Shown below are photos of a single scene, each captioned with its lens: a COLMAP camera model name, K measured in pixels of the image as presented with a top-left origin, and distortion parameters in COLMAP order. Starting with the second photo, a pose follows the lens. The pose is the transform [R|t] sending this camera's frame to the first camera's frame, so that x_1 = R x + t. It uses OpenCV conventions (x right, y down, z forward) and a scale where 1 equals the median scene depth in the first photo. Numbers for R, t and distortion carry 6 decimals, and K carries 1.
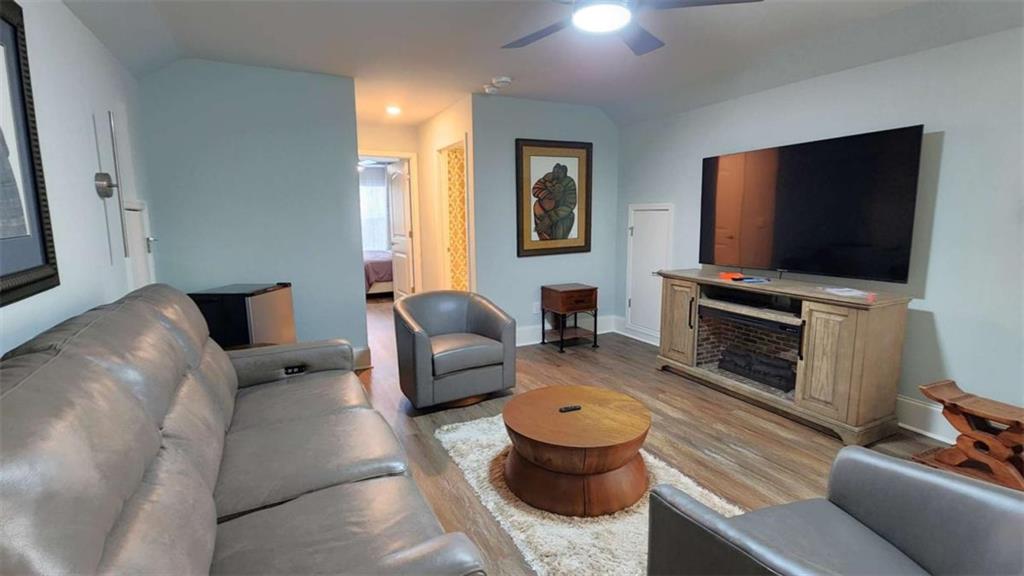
lens RADIAL K [[469.7, 0, 517.8], [0, 469.7, 286.9], [0, 0, 1]] dist [-0.000366, -0.000033]
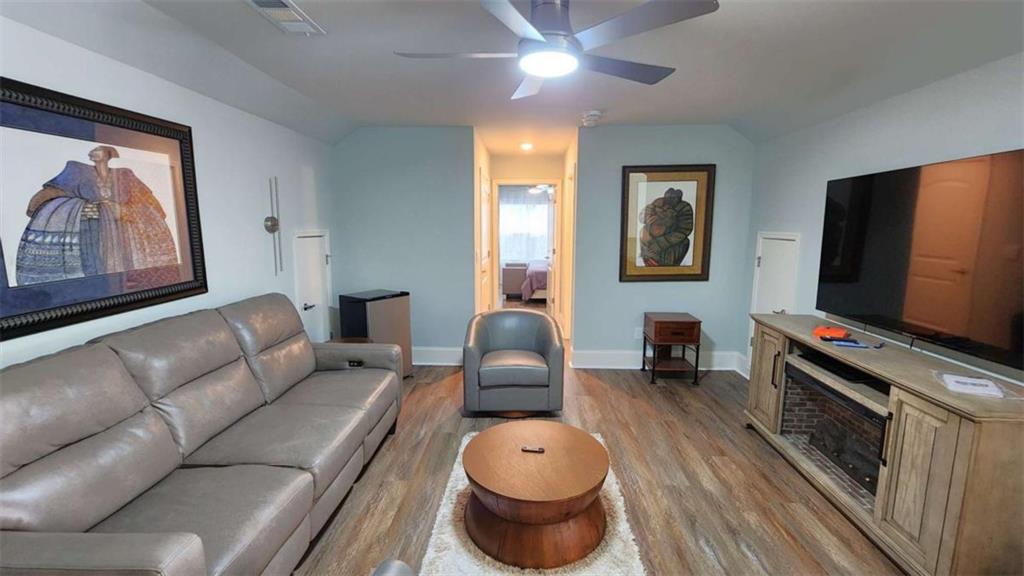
lens RADIAL K [[423.0, 0, 514.1], [0, 423.0, 286.4], [0, 0, 1]] dist [0.000286, 0.000109]
pose [[0.869413, 0.082365, -0.487172, 0.294515], [-0.082943, 0.996345, 0.020429, -0.063235], [0.487074, 0.022646, 0.873067, 0.106158]]
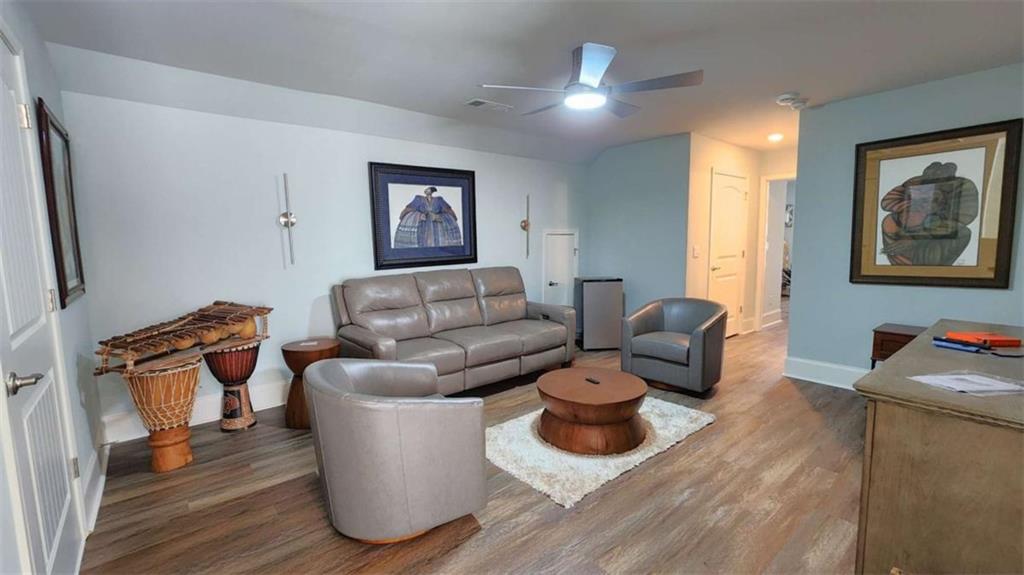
lens RADIAL K [[432.5, 0, 514.9], [0, 432.5, 286.3], [0, 0, 1]] dist [0.000435, 0.000239]
pose [[0.216967, 0.109306, -0.970040, 0.742321], [-0.133456, 0.987702, 0.081446, -0.047442], [0.967013, 0.111787, 0.228887, 0.282517]]
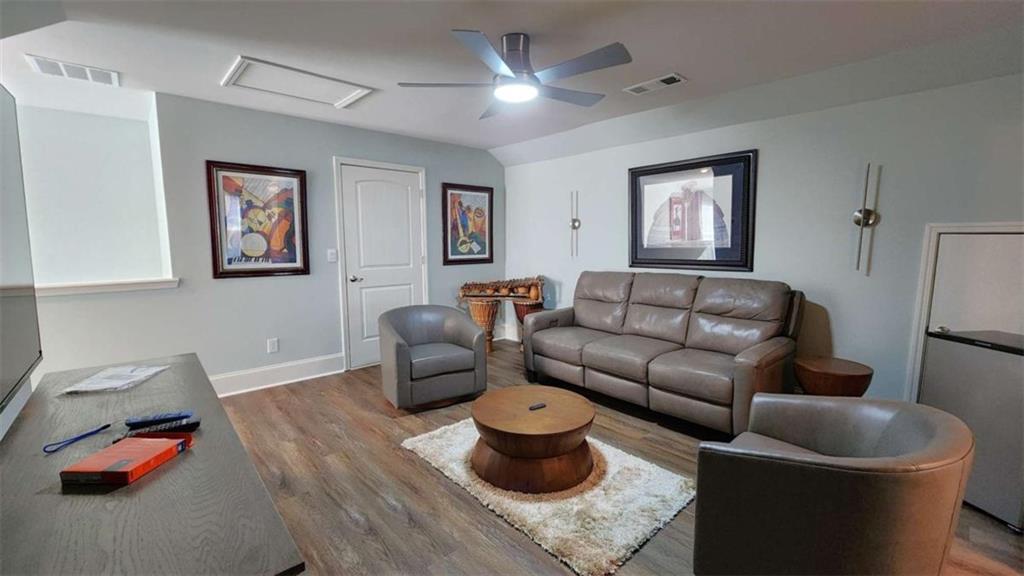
lens RADIAL K [[423.0, 0, 514.1], [0, 423.0, 286.4], [0, 0, 1]] dist [0.000286, 0.000109]
pose [[-0.964930, 0.034407, -0.260241, 0.258077], [-0.035387, 0.965274, 0.258831, -0.179094], [0.260110, 0.258963, -0.930205, 1.130337]]
